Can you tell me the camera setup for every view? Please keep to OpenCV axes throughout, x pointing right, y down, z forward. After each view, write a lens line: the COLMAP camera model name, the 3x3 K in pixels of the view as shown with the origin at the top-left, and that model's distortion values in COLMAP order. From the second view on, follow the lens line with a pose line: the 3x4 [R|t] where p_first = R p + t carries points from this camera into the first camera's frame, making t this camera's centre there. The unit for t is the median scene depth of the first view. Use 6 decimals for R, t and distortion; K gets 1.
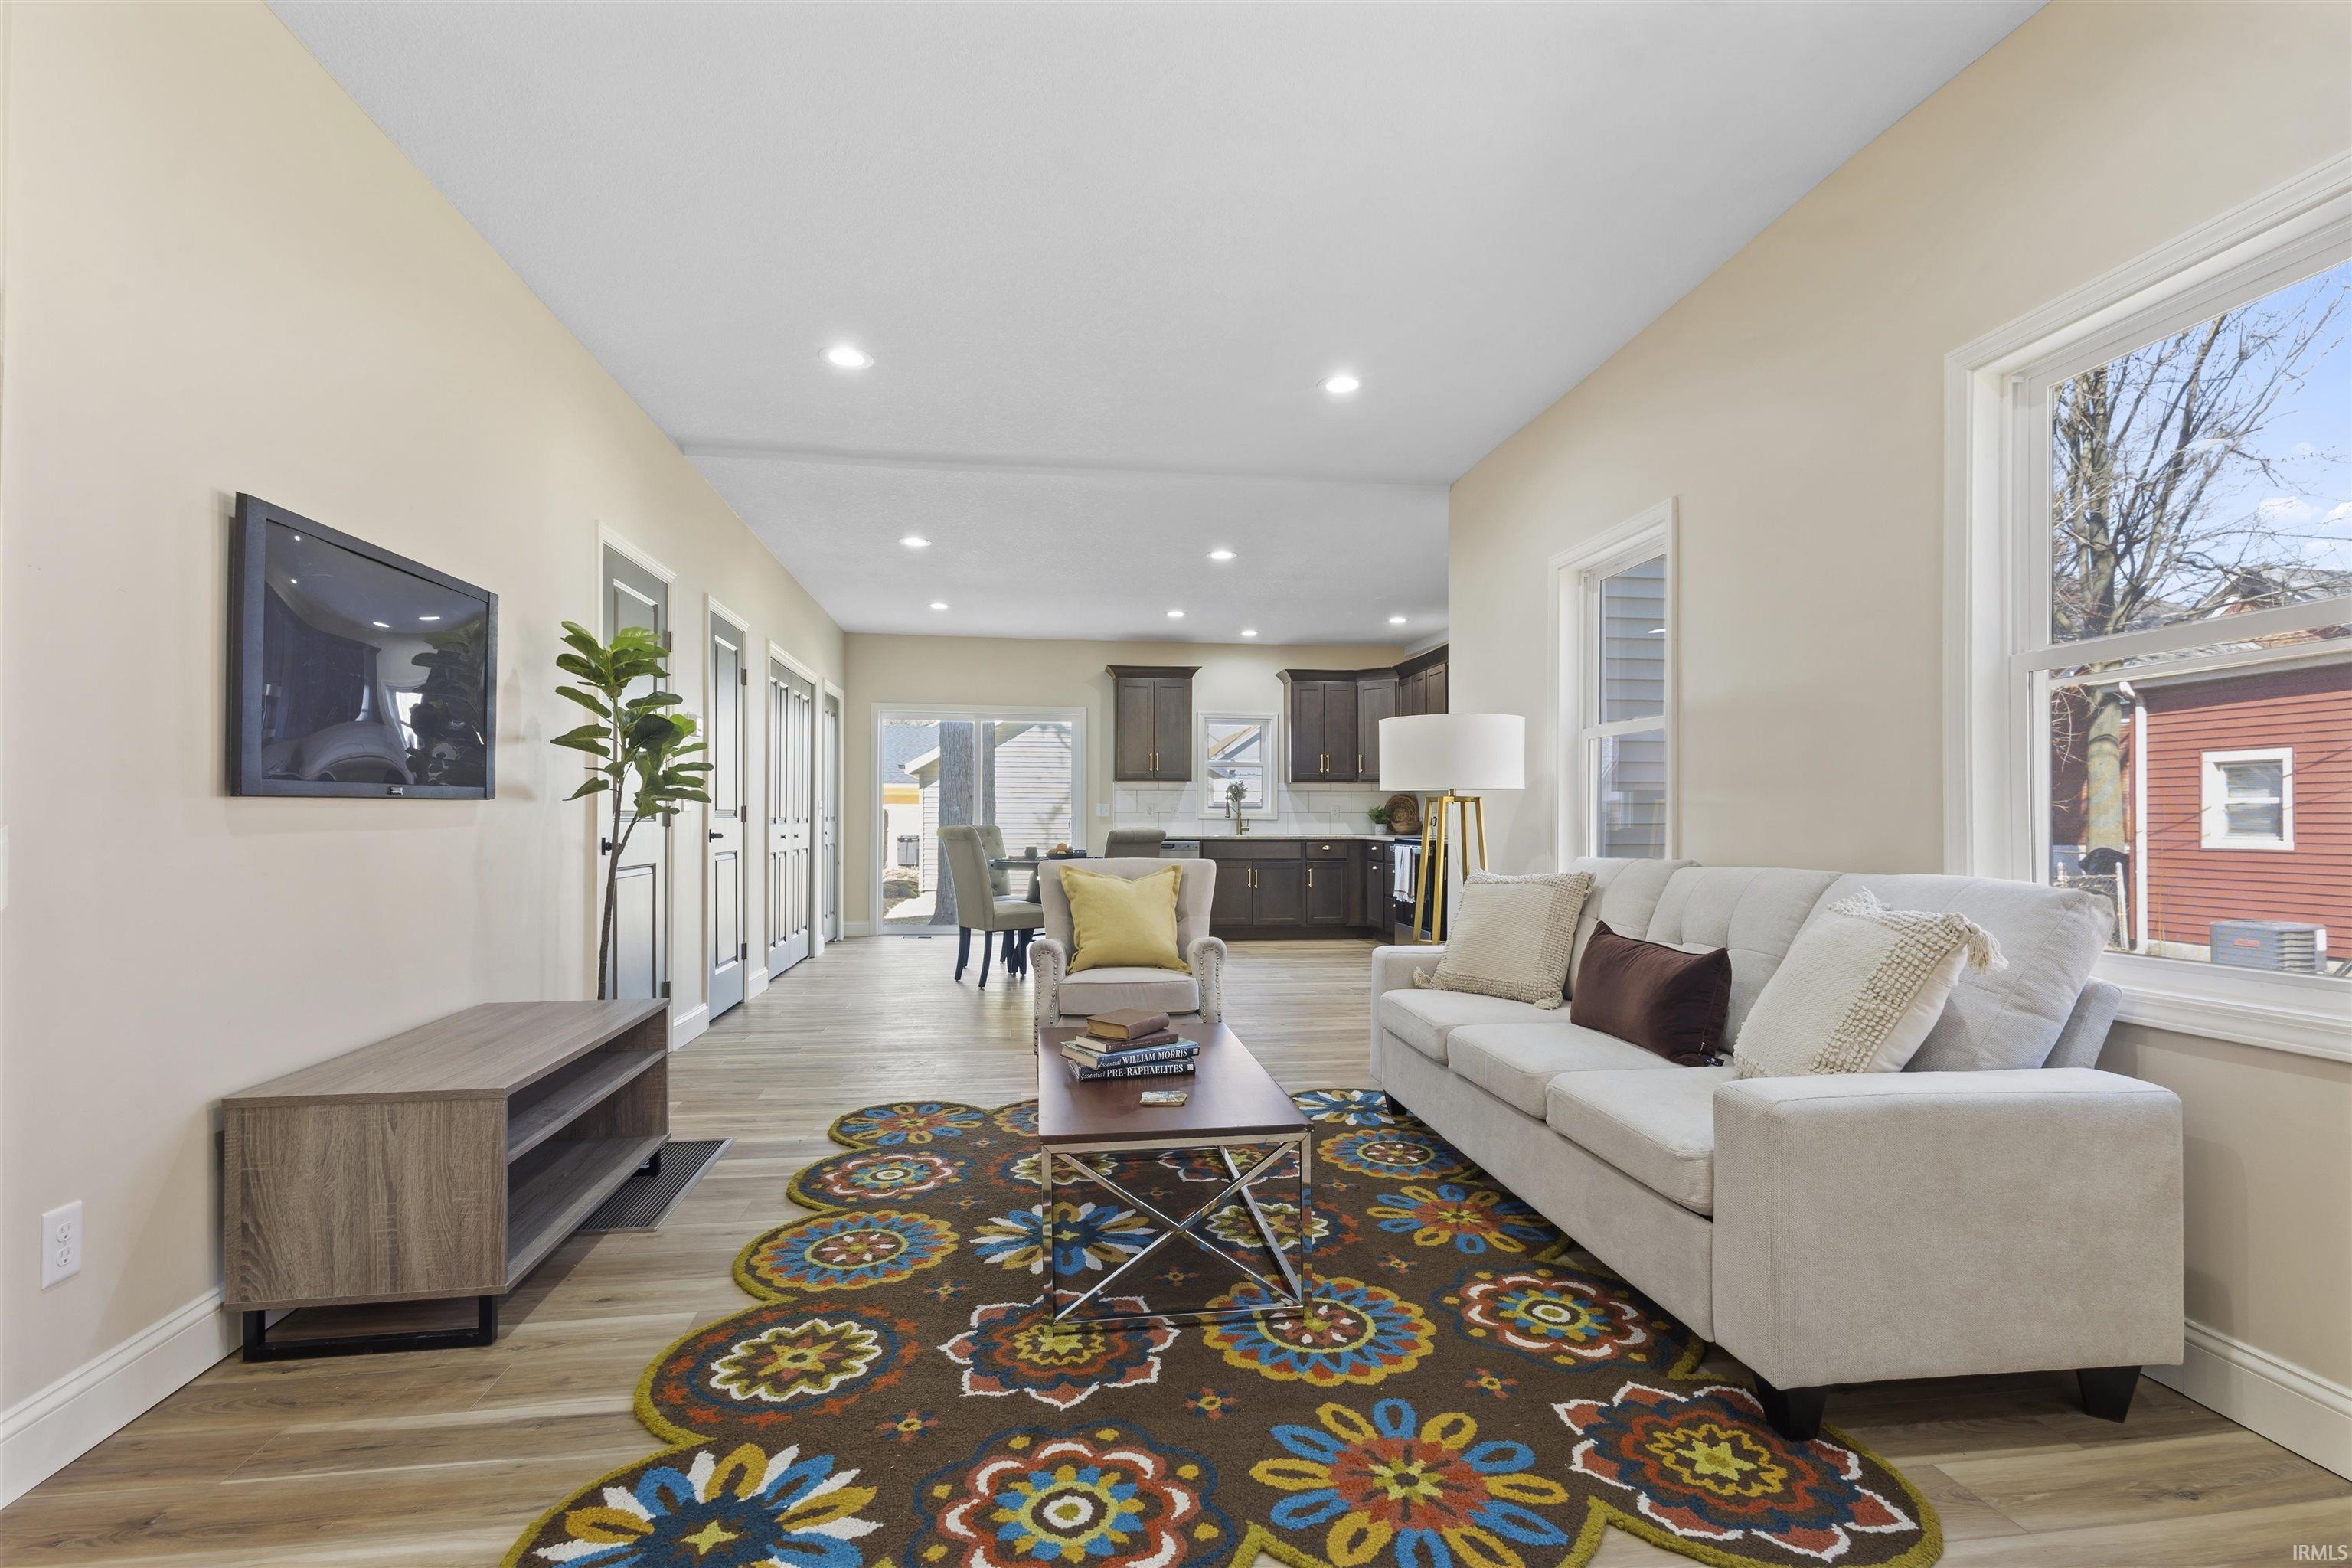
lens RADIAL K [[1100.8, 0, 1174.5], [0, 1100.8, 815.9], [0, 0, 1]] dist [-0.000615, 0.000454]
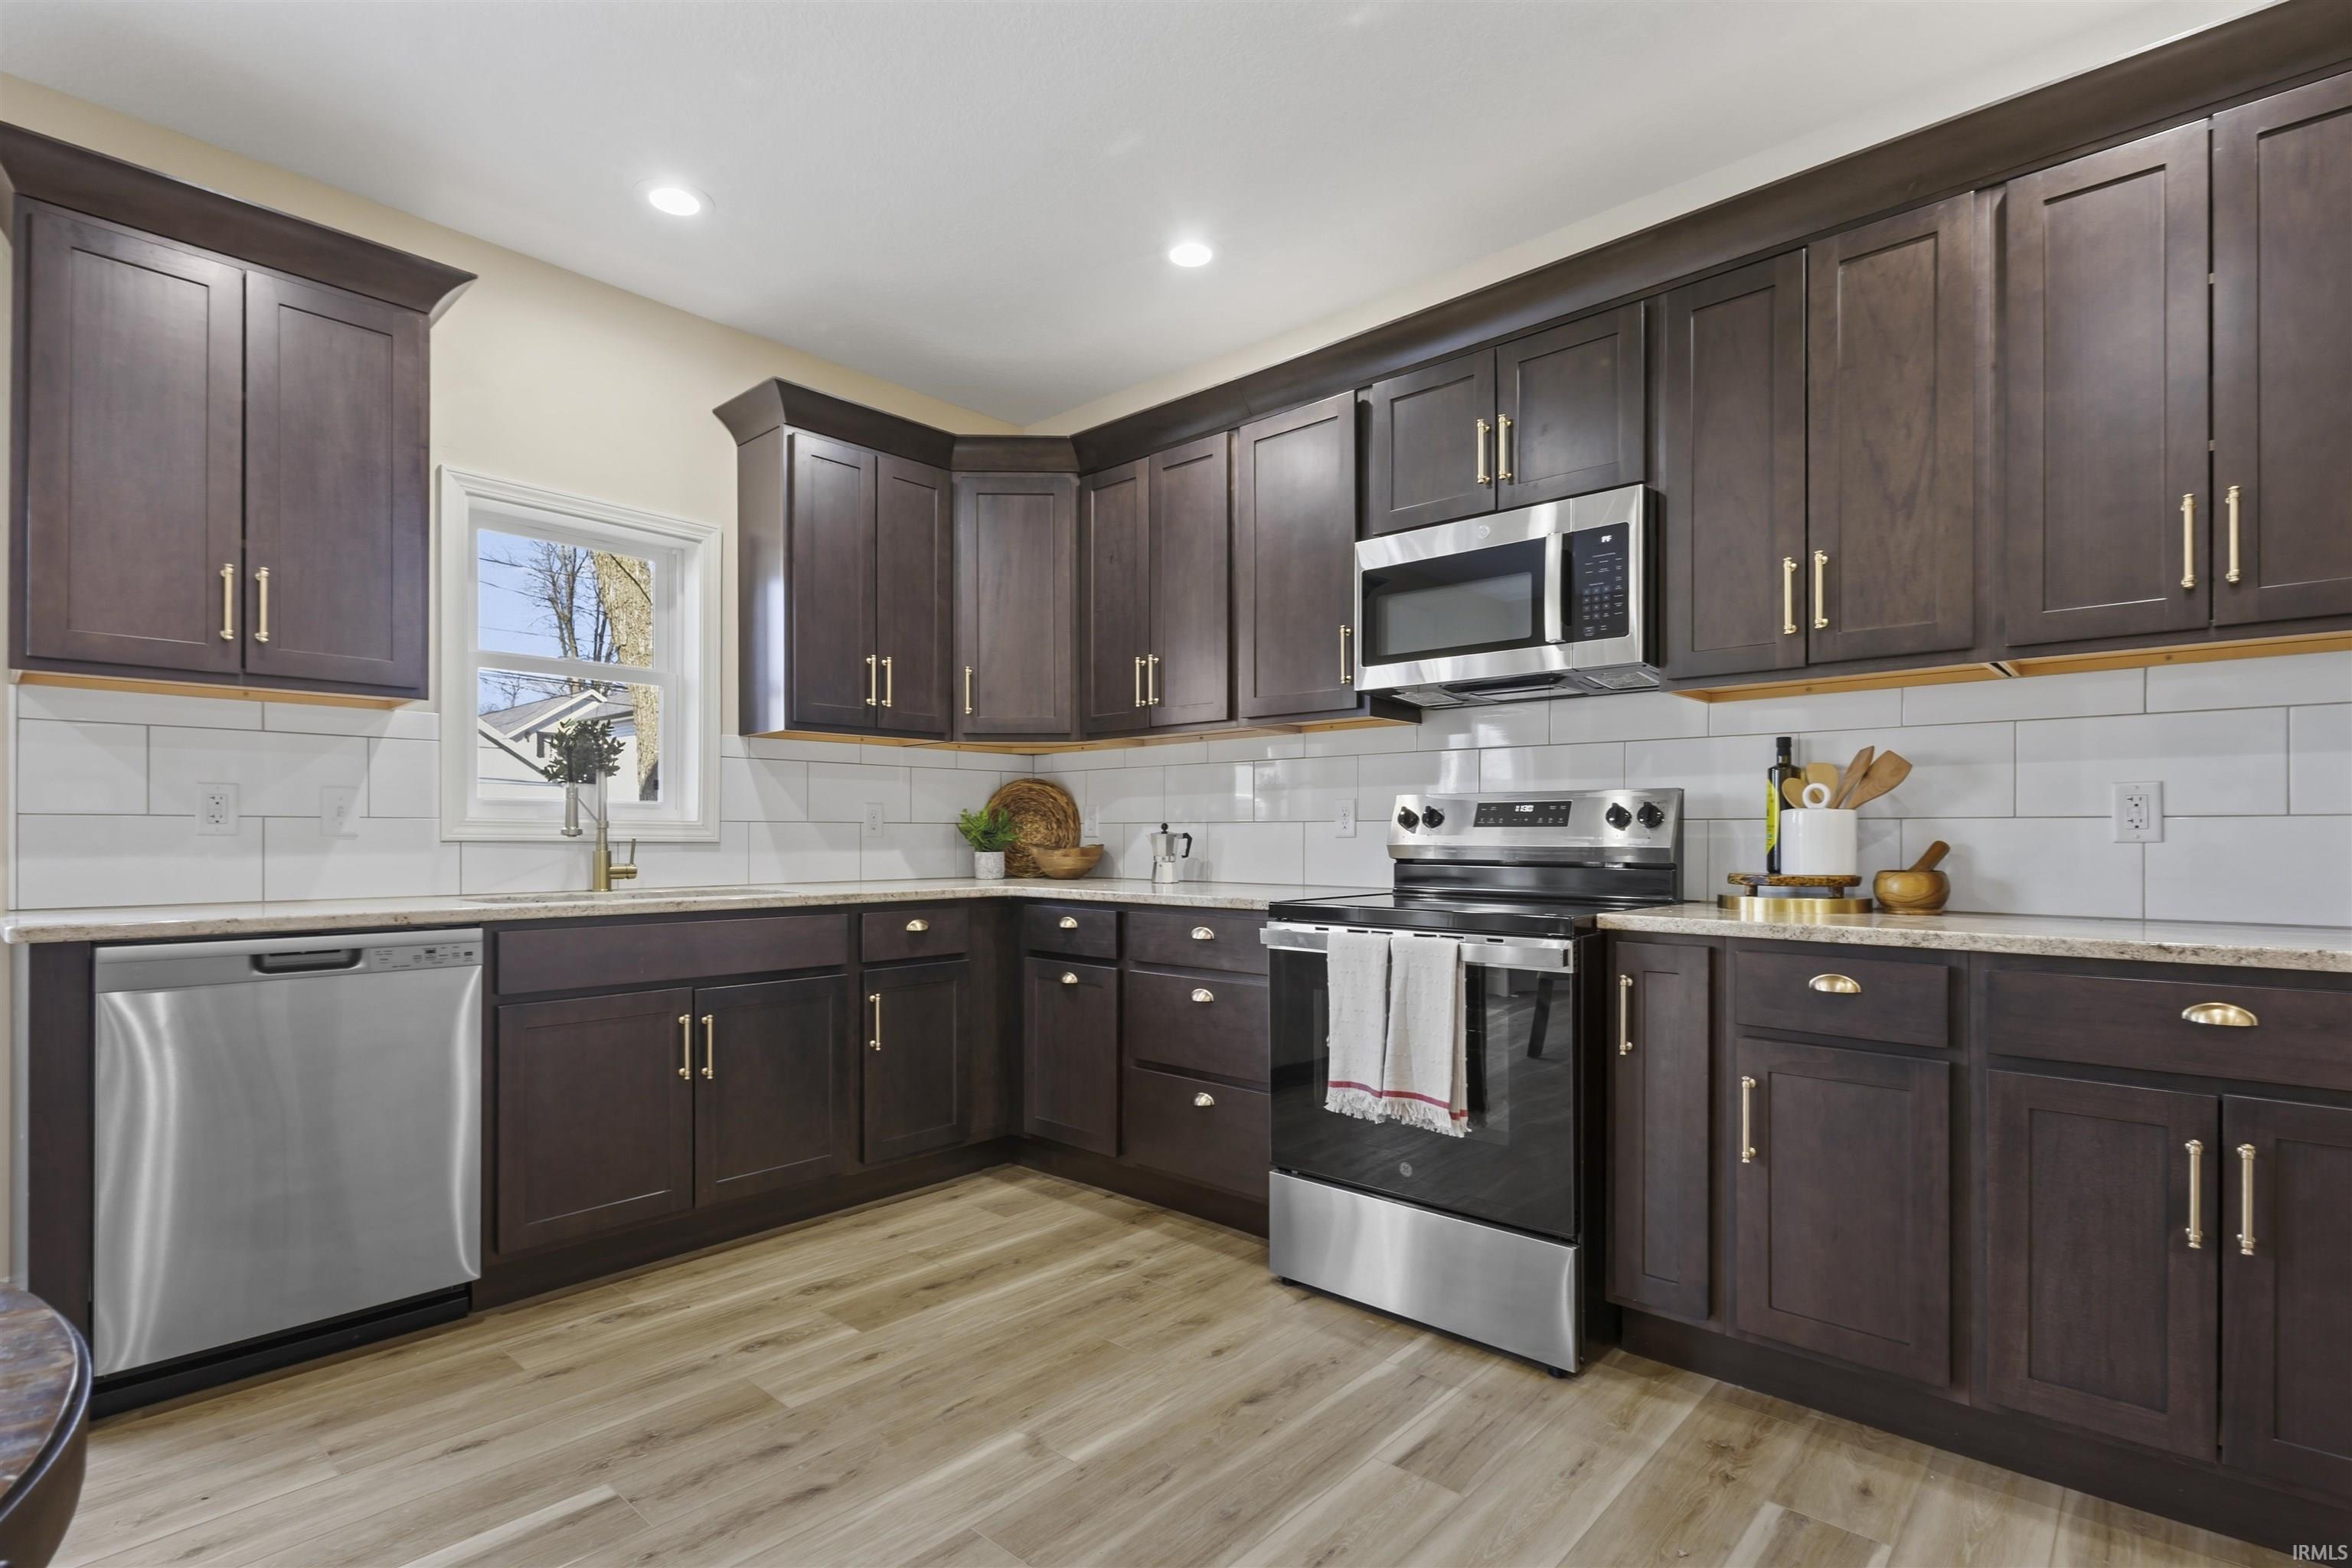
lens RADIAL K [[1114.6, 0, 1185.2], [0, 1114.6, 838.7], [0, 0, 1]] dist [0.003435, 0.000022]
pose [[0.766119, -0.003303, 0.642690, -0.041212], [0.003531, 0.999993, 0.000930, 0.005657], [-0.642689, 0.001557, 0.766125, 1.657774]]
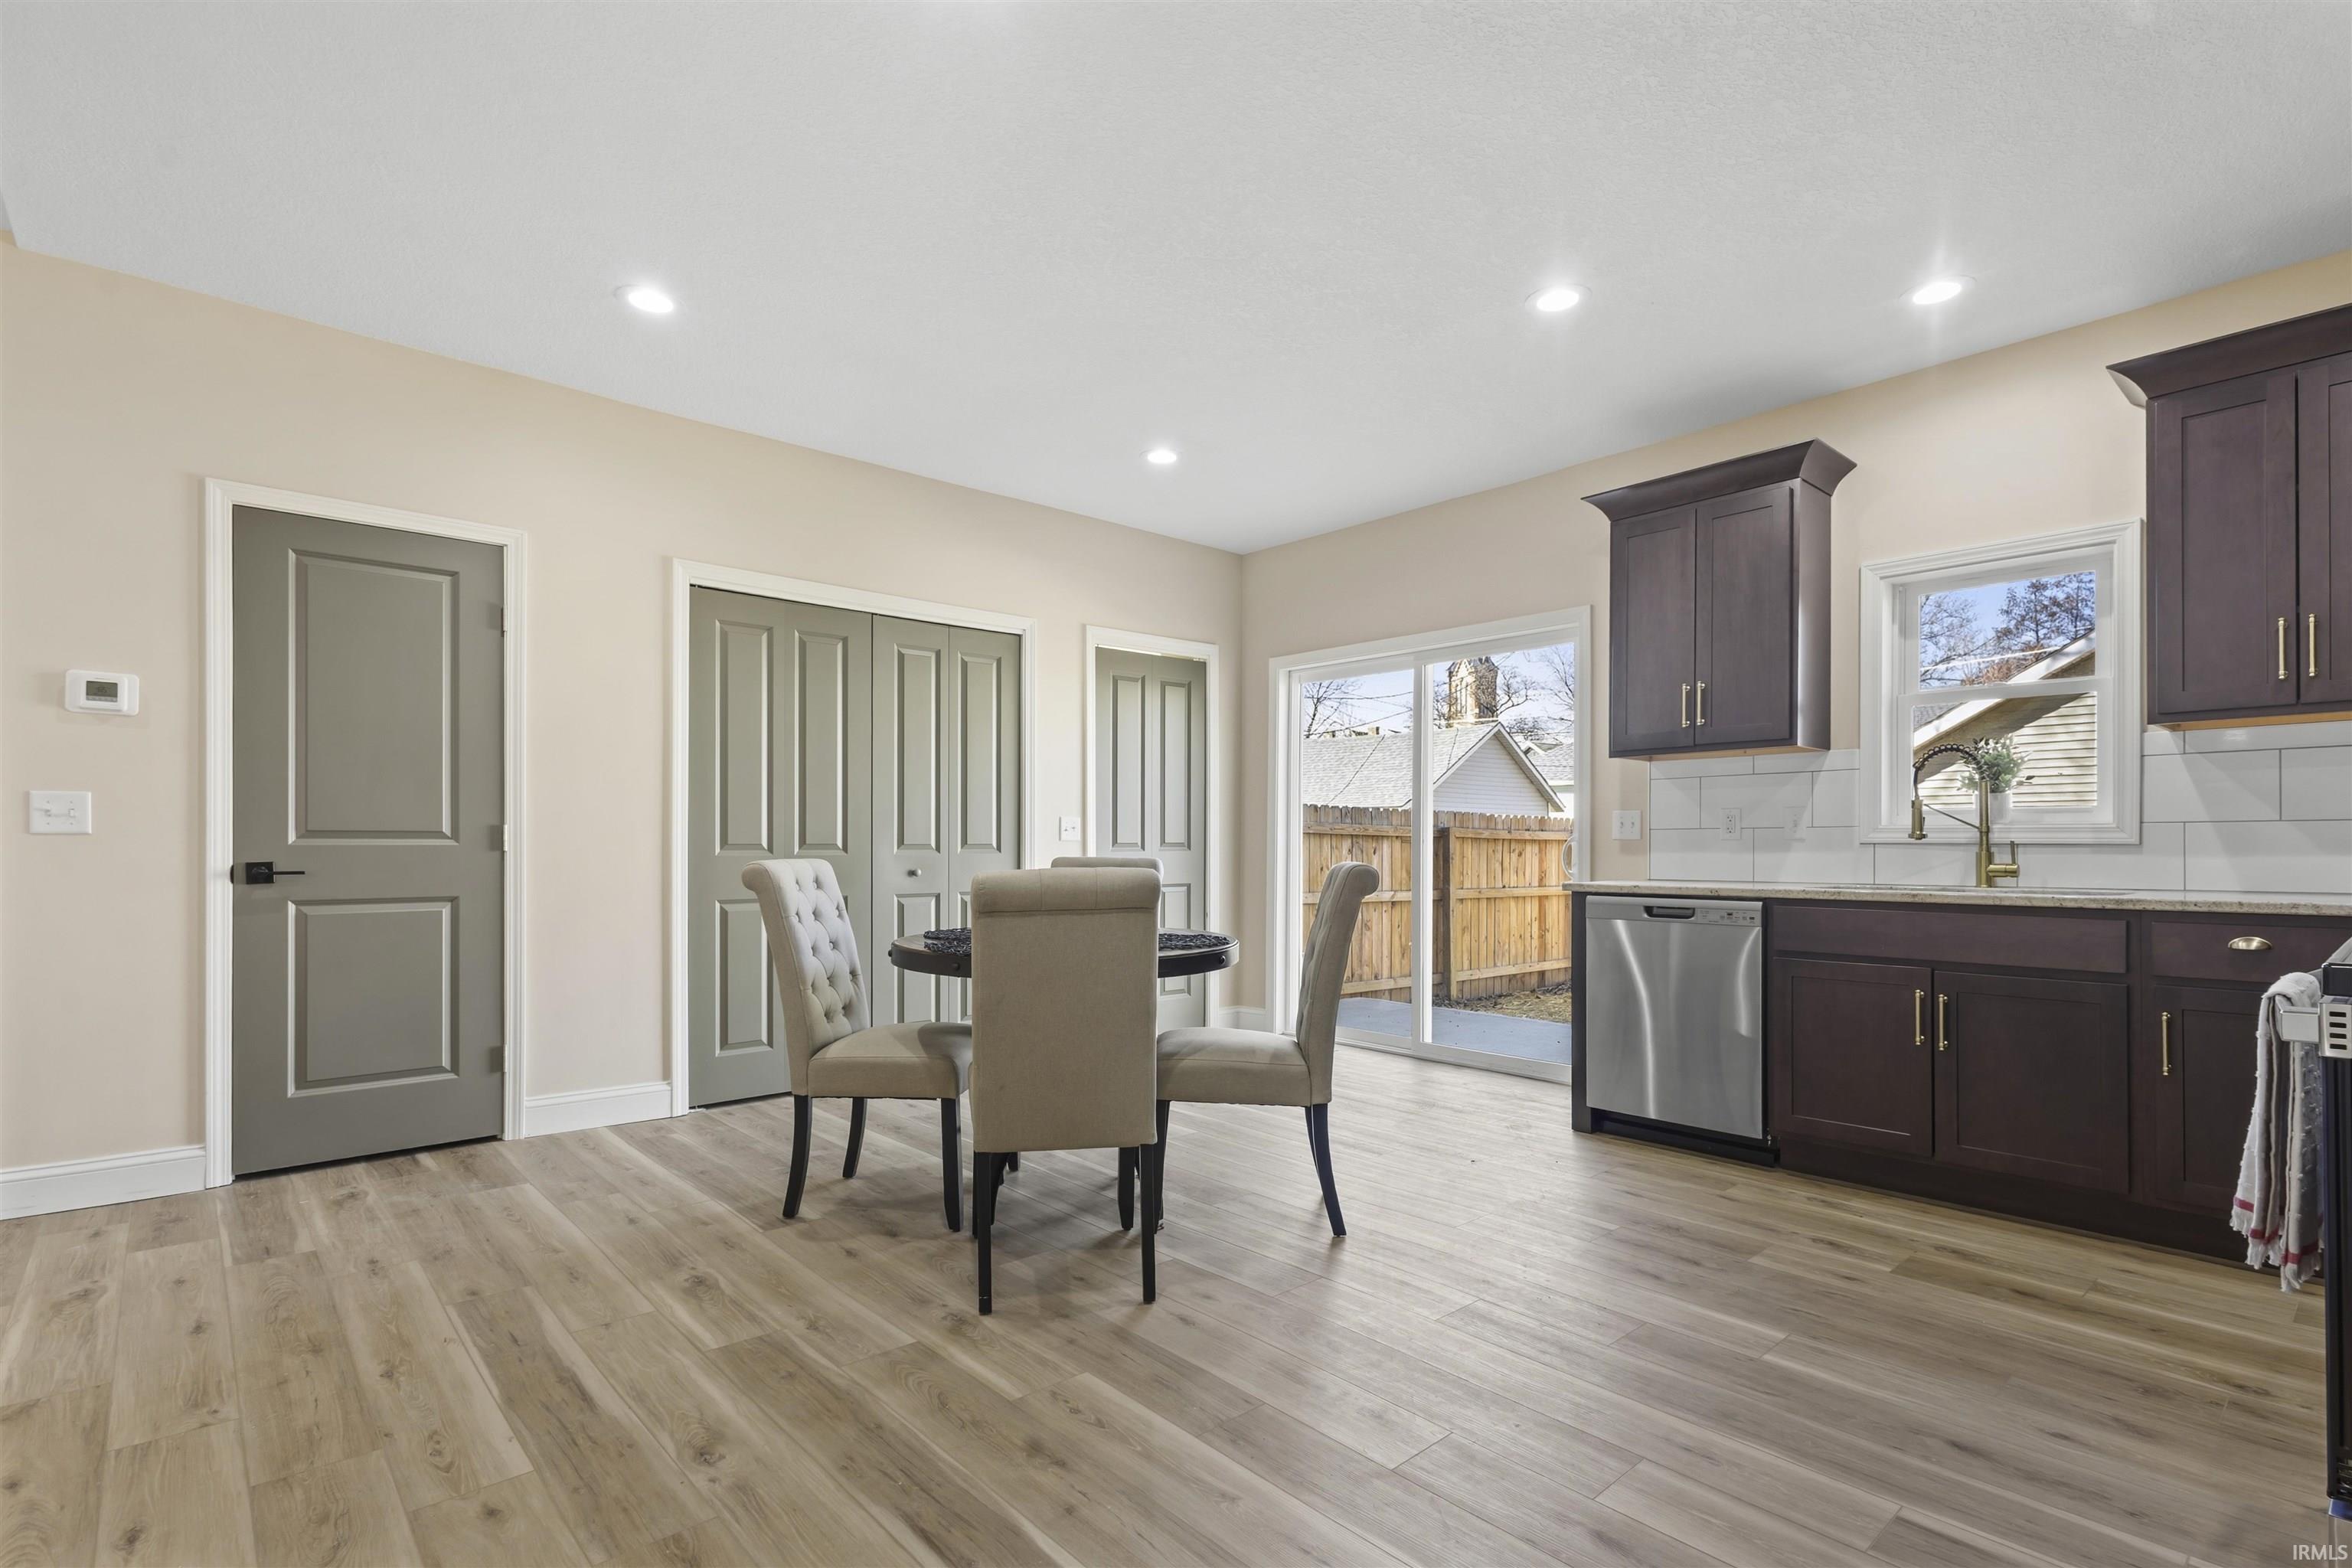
lens RADIAL K [[1114.6, 0, 1185.2], [0, 1114.6, 838.7], [0, 0, 1]] dist [0.003435, 0.000022]
pose [[0.556537, -0.007448, -0.830789, 0.540156], [0.000678, 0.999964, -0.008511, 0.010098], [0.830822, 0.004174, 0.556522, 1.487339]]
